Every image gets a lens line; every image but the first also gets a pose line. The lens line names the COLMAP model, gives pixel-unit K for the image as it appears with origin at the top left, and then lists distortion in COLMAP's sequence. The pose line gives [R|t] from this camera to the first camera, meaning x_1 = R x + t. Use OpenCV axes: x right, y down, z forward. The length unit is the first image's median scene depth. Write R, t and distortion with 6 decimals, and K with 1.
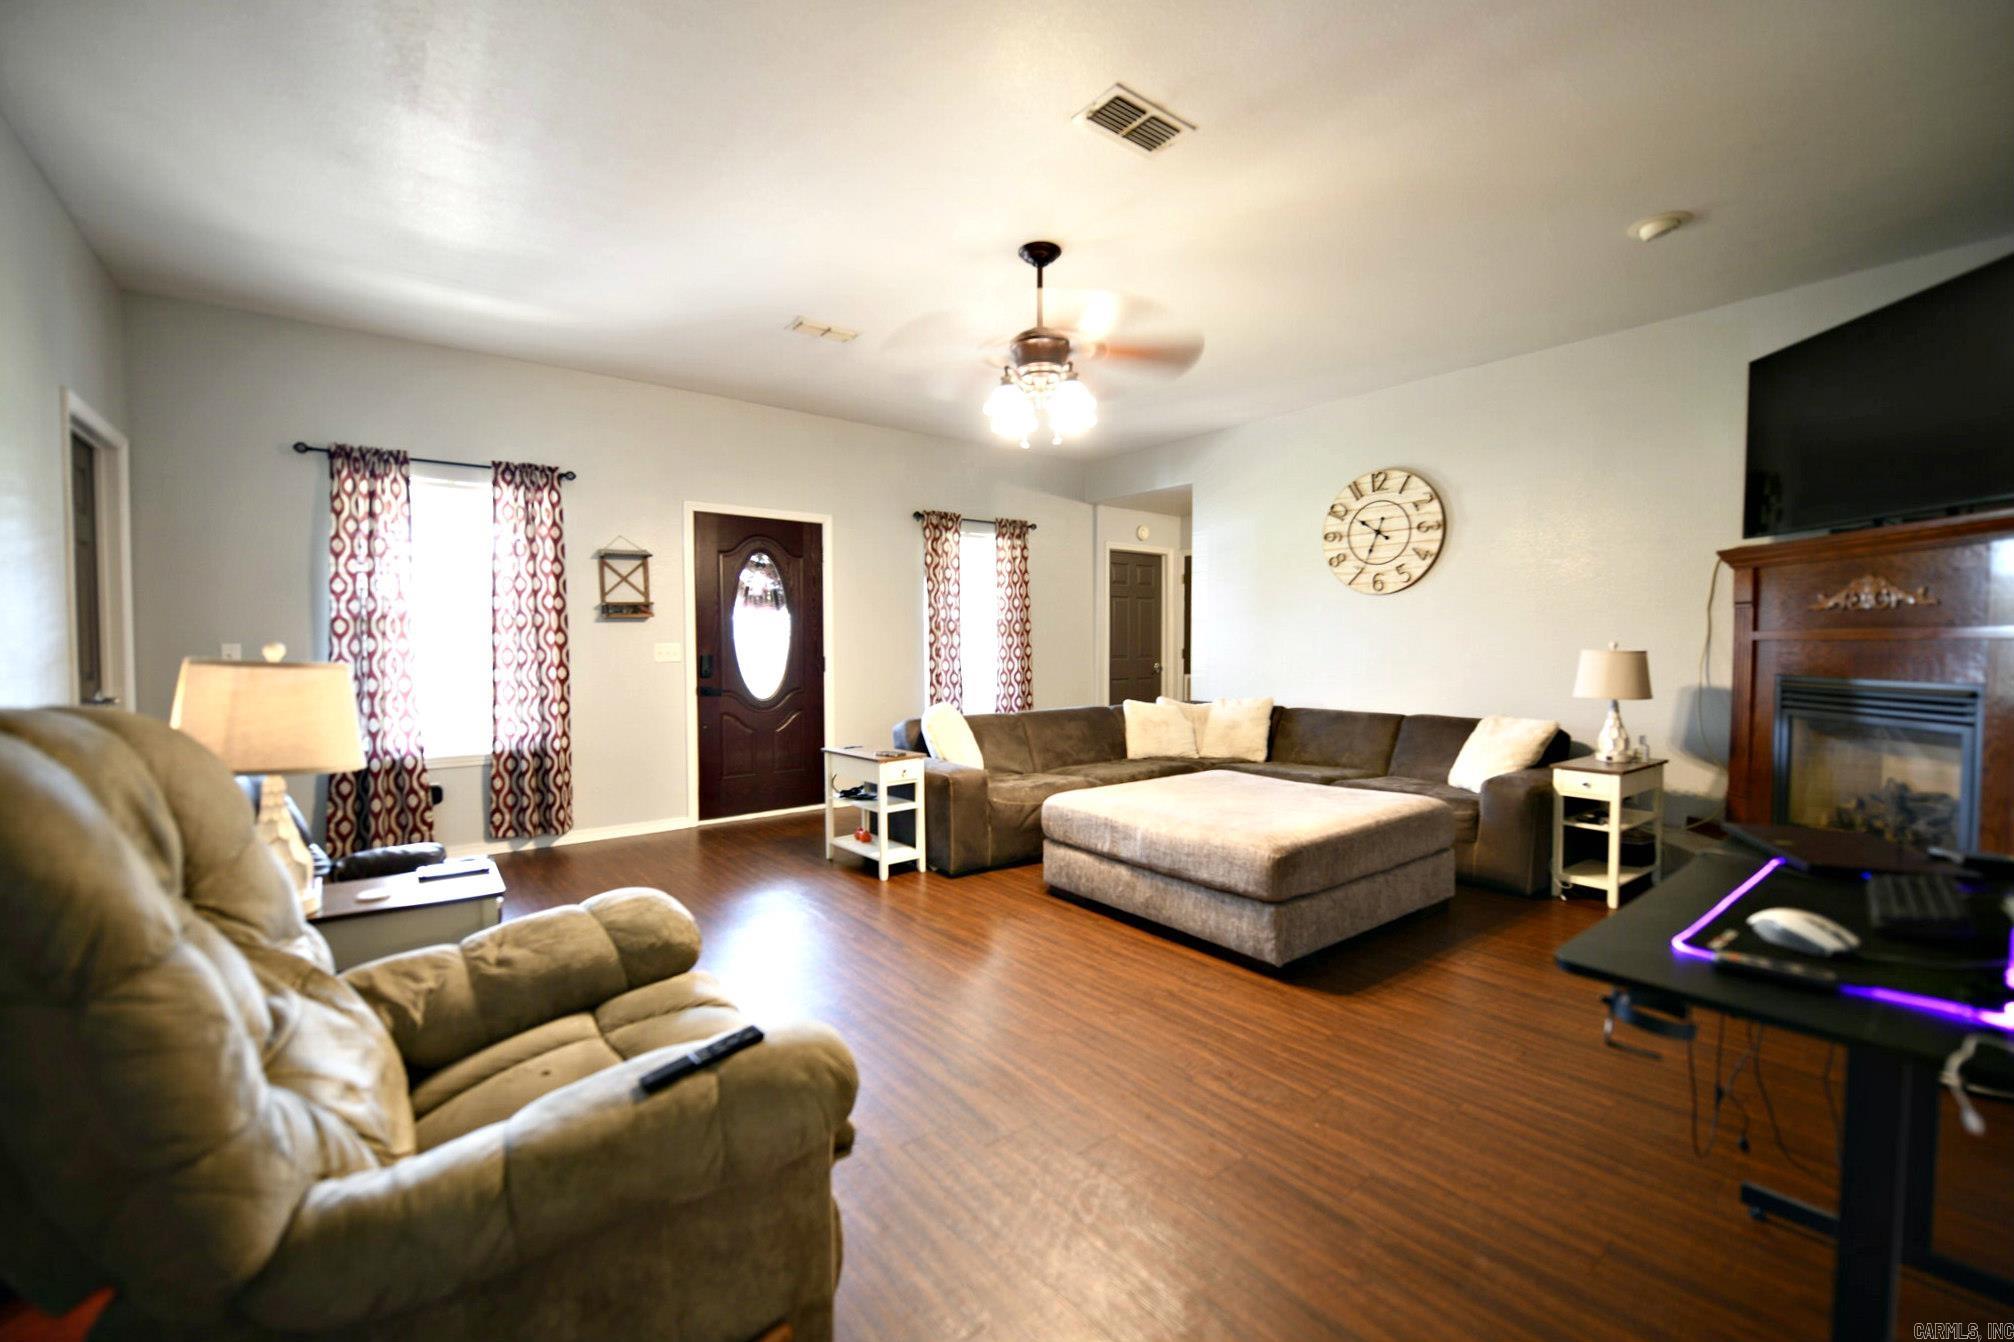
lens RADIAL K [[817.6, 0, 1007.0], [0, 817.6, 671.0], [0, 0, 1]] dist [0.000697, 0.000097]
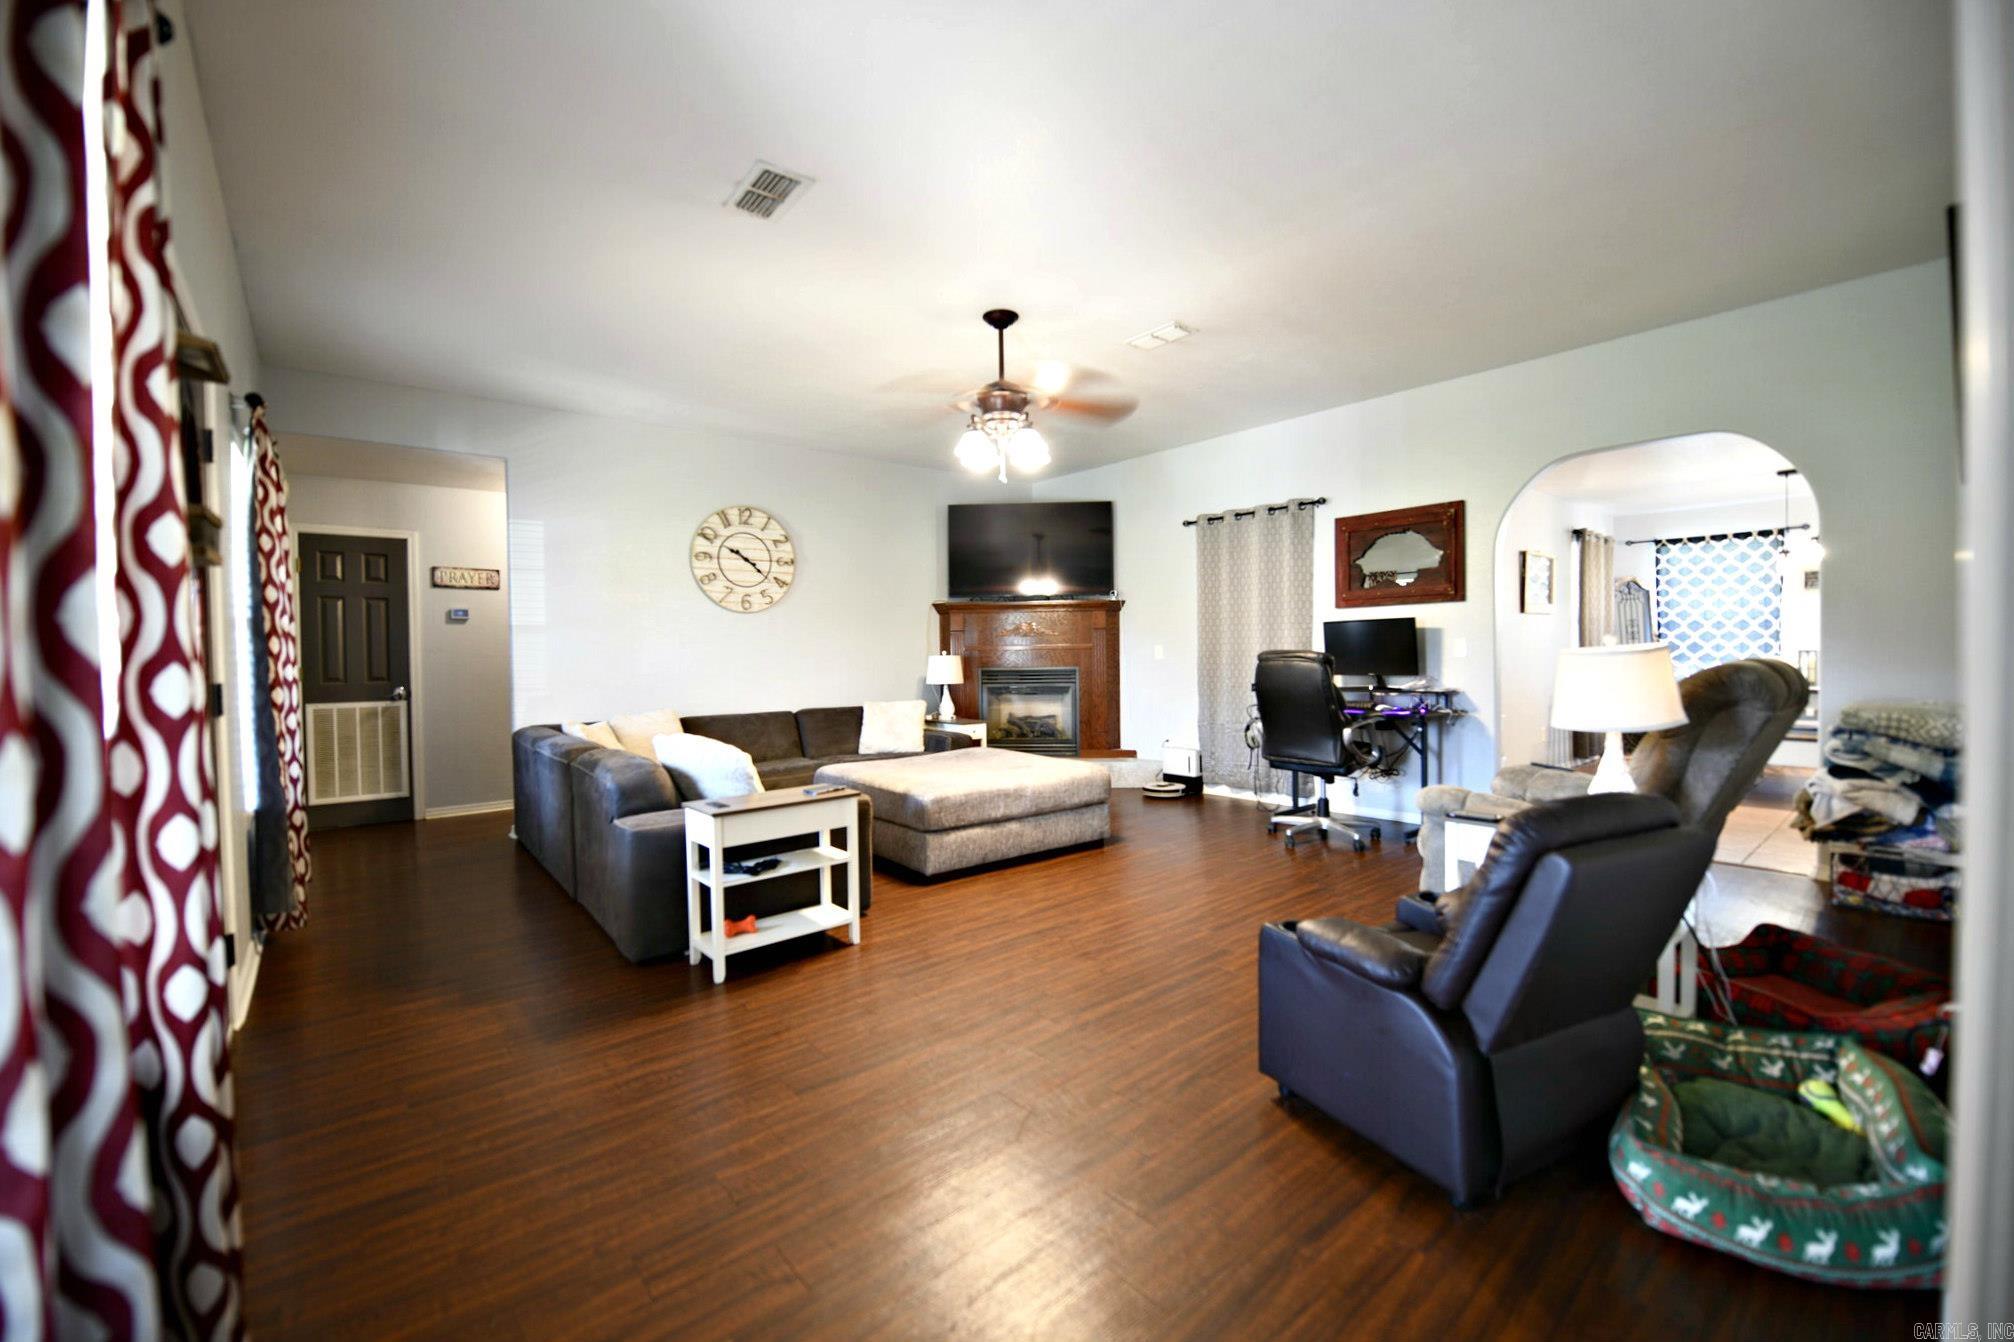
lens RADIAL K [[831.3, 0, 1007.0], [0, 831.3, 671.0], [0, 0, 1]] dist [-0.000200, 0.000016]
pose [[-0.027128, -0.017400, 0.999481, -1.007441], [0.046021, 0.998767, 0.018637, -0.020653], [-0.998572, 0.046503, -0.026294, 0.895920]]
